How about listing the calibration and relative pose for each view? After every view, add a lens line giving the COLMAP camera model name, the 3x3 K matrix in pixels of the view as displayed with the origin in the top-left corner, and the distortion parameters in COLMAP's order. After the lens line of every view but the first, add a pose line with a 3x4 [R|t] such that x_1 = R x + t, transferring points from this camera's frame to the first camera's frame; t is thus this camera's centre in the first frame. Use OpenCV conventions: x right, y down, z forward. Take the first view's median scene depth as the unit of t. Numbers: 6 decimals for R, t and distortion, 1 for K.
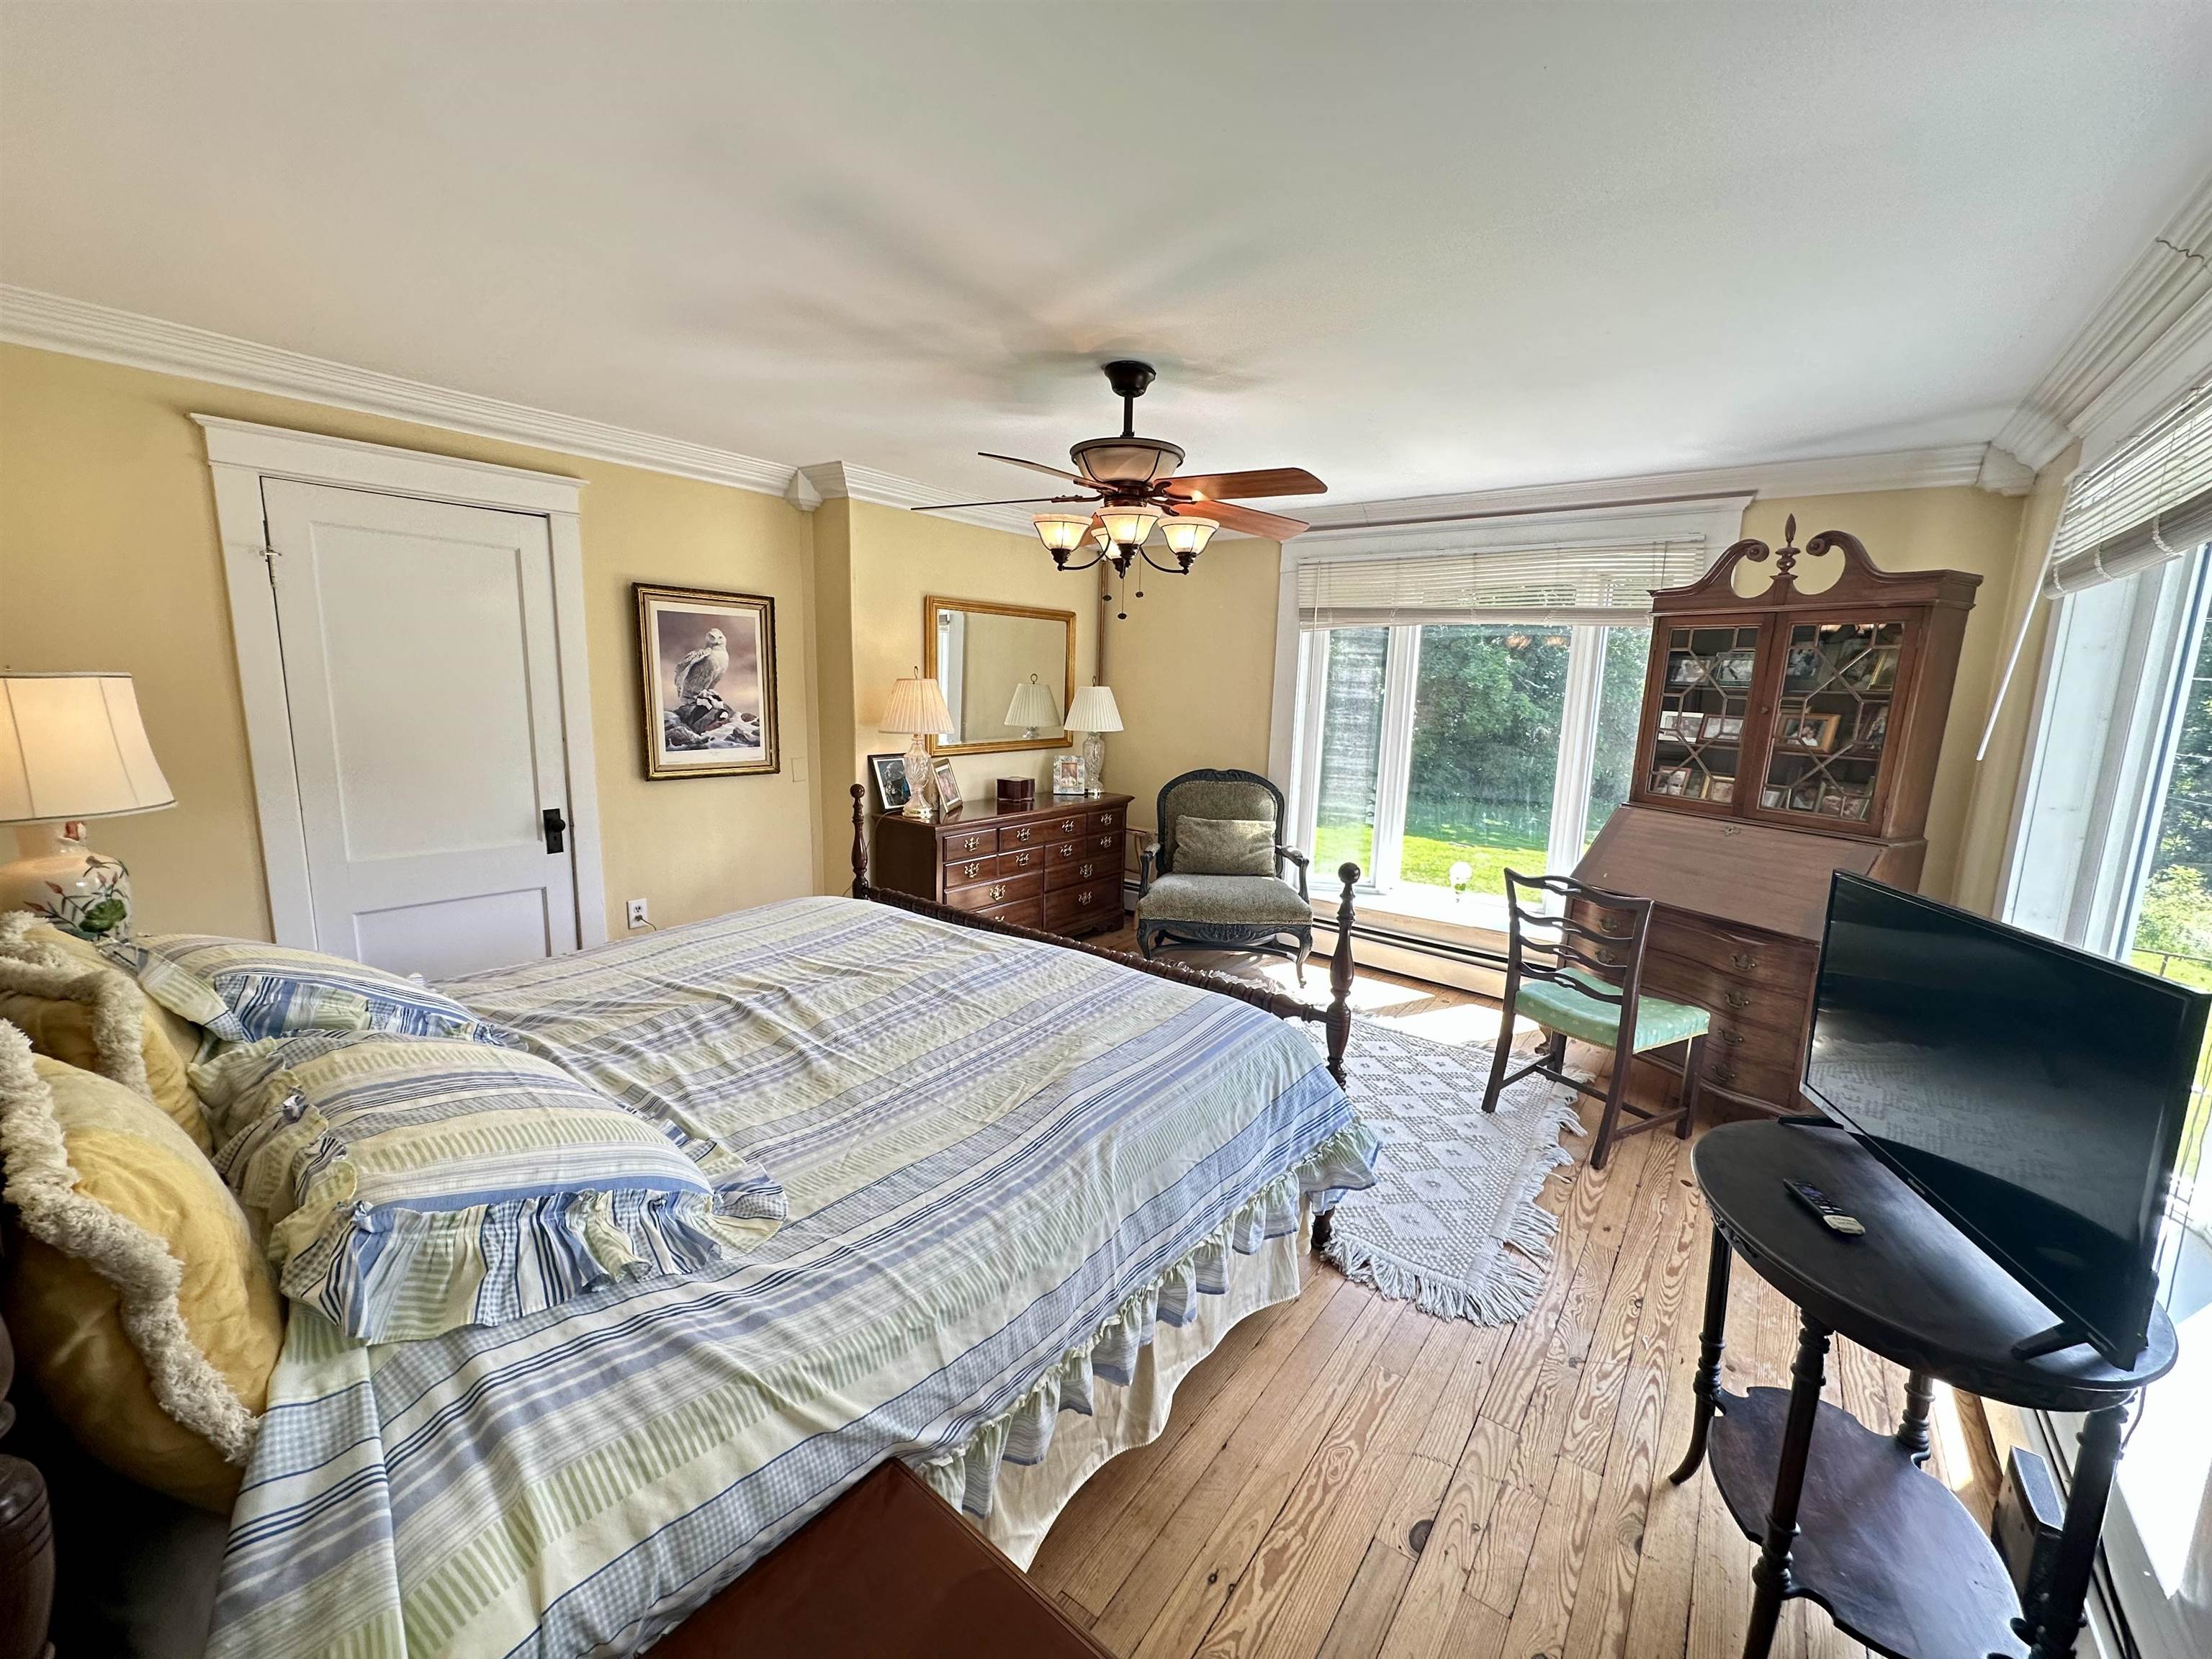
lens RADIAL K [[881.6, 0, 1106.0], [0, 881.6, 829.5], [0, 0, 1]] dist [0.008885, -0.005150]
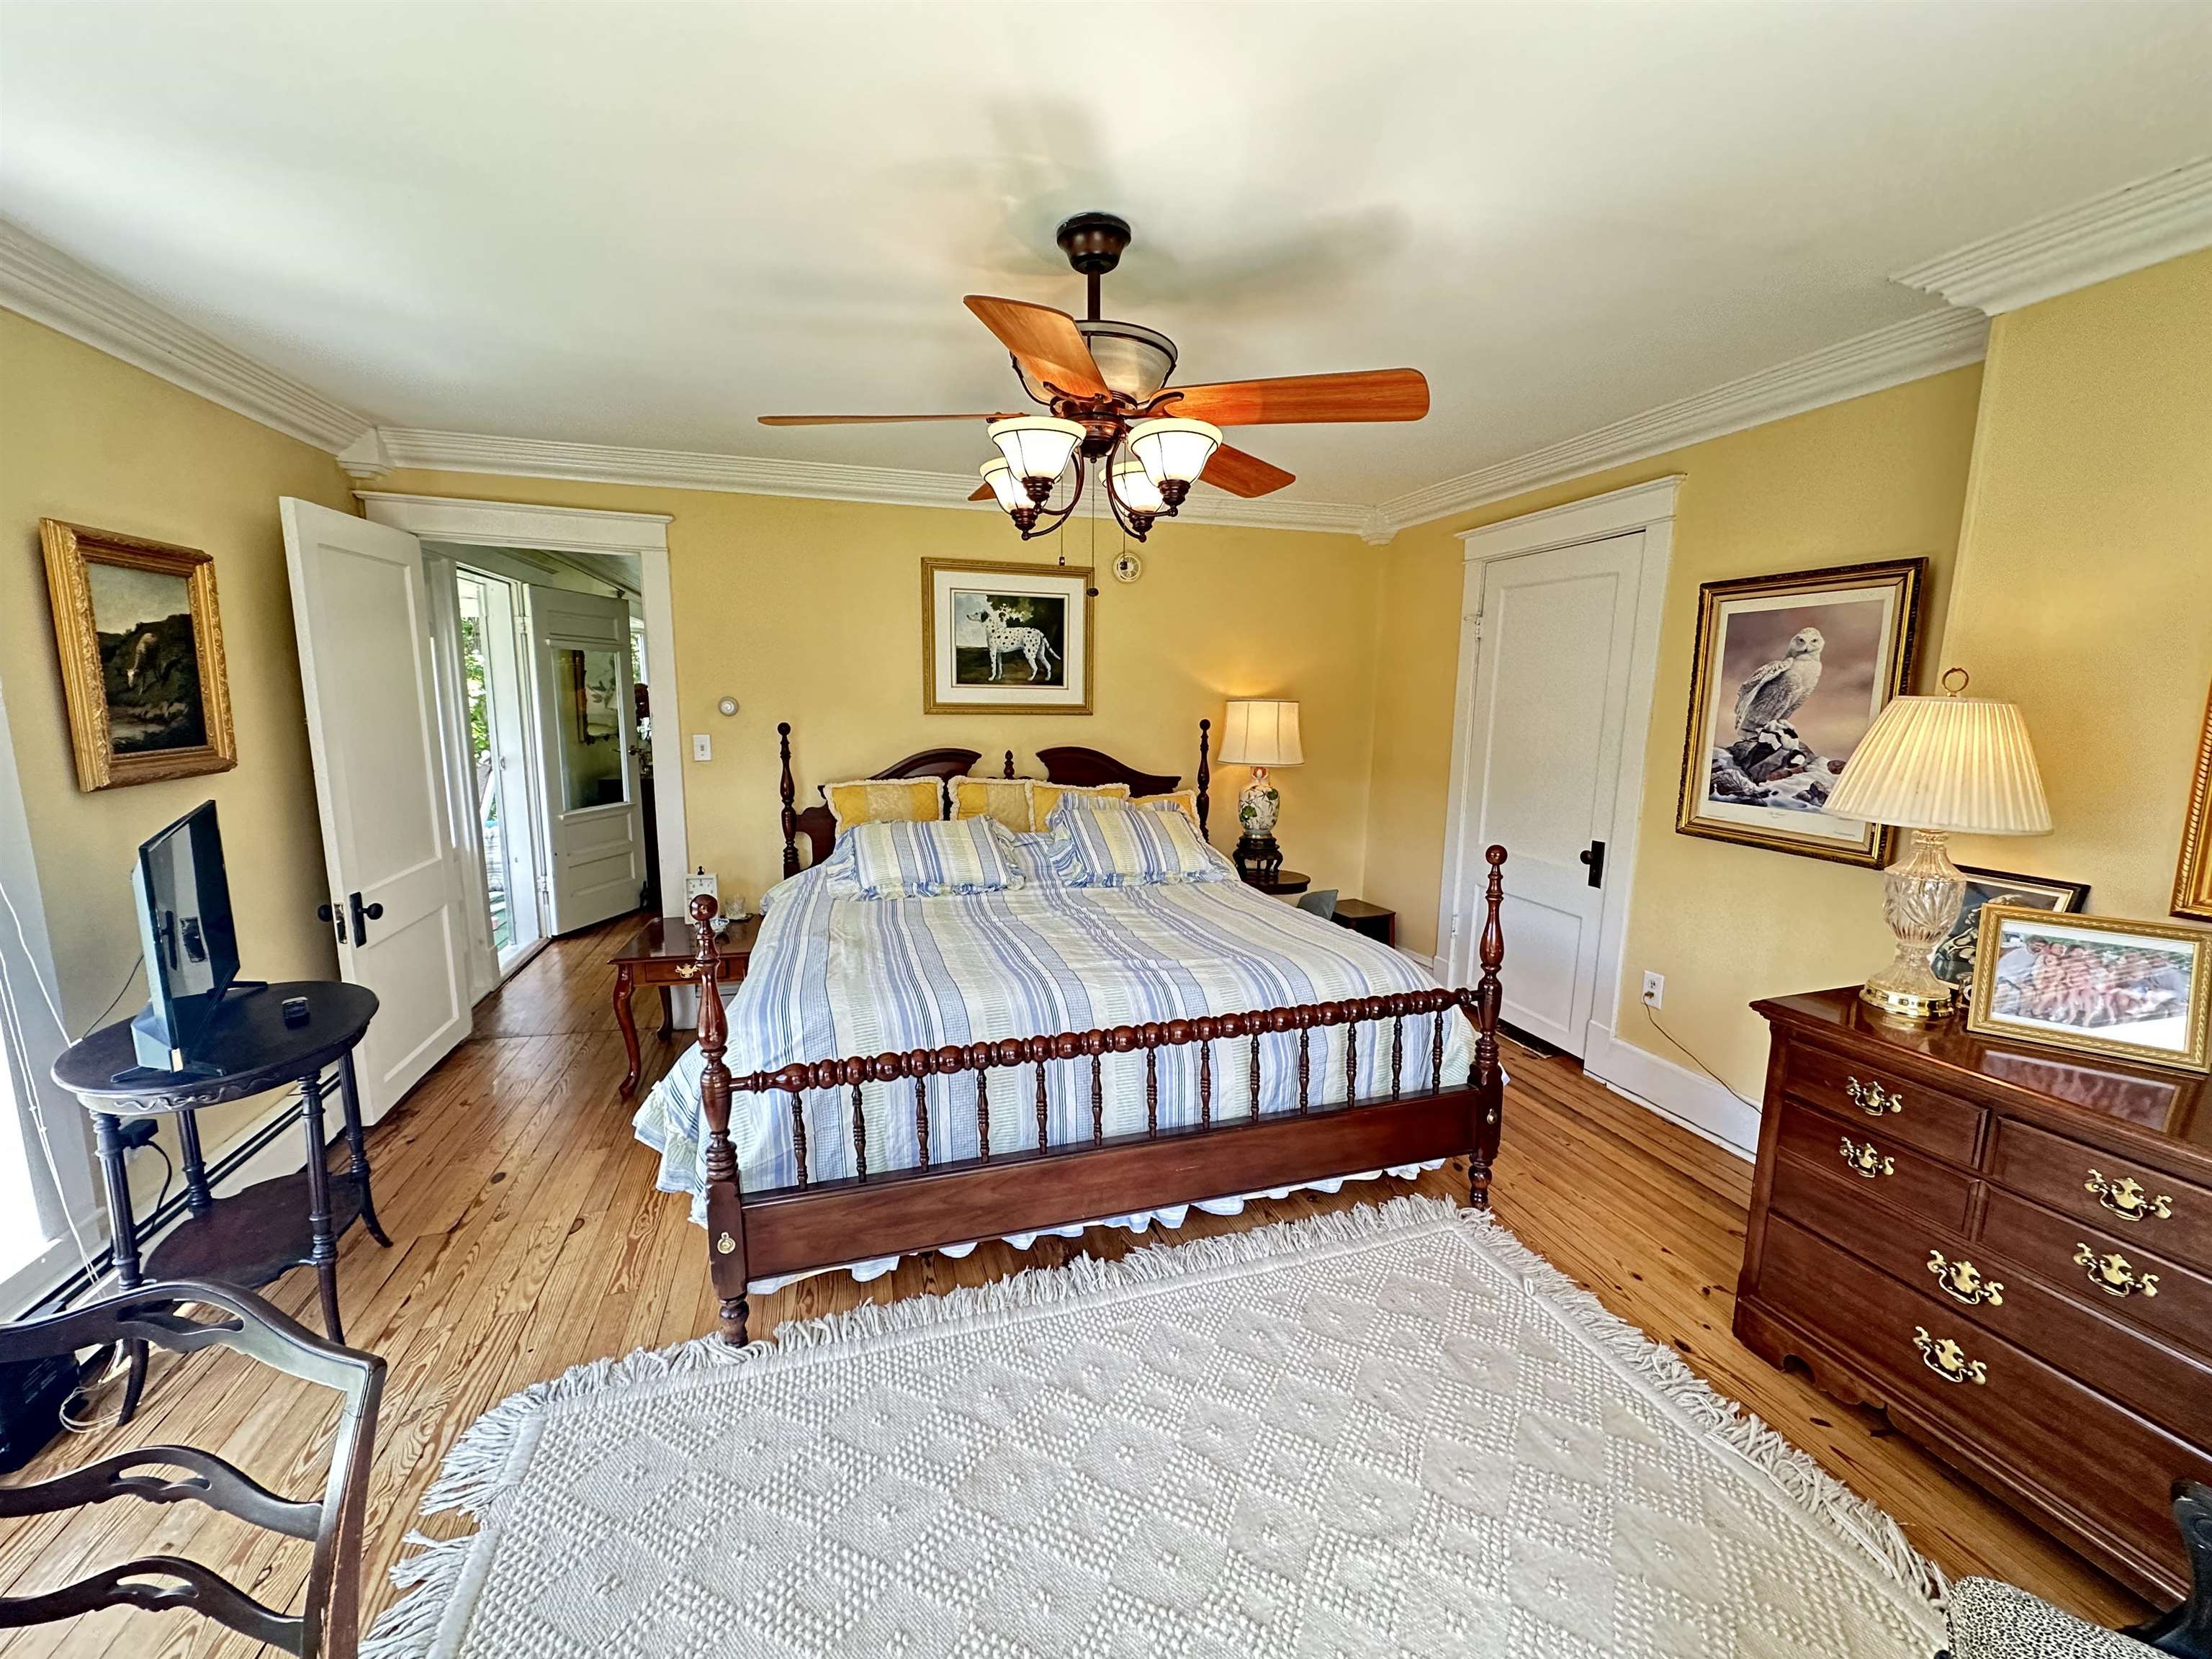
lens RADIAL K [[881.6, 0, 1106.0], [0, 881.6, 829.5], [0, 0, 1]] dist [0.008885, -0.005150]
pose [[-0.586572, 0.094241, -0.804395, 0.406626], [-0.159789, 0.960218, 0.229016, -0.151809], [0.793978, 0.262868, -0.548179, 0.989902]]
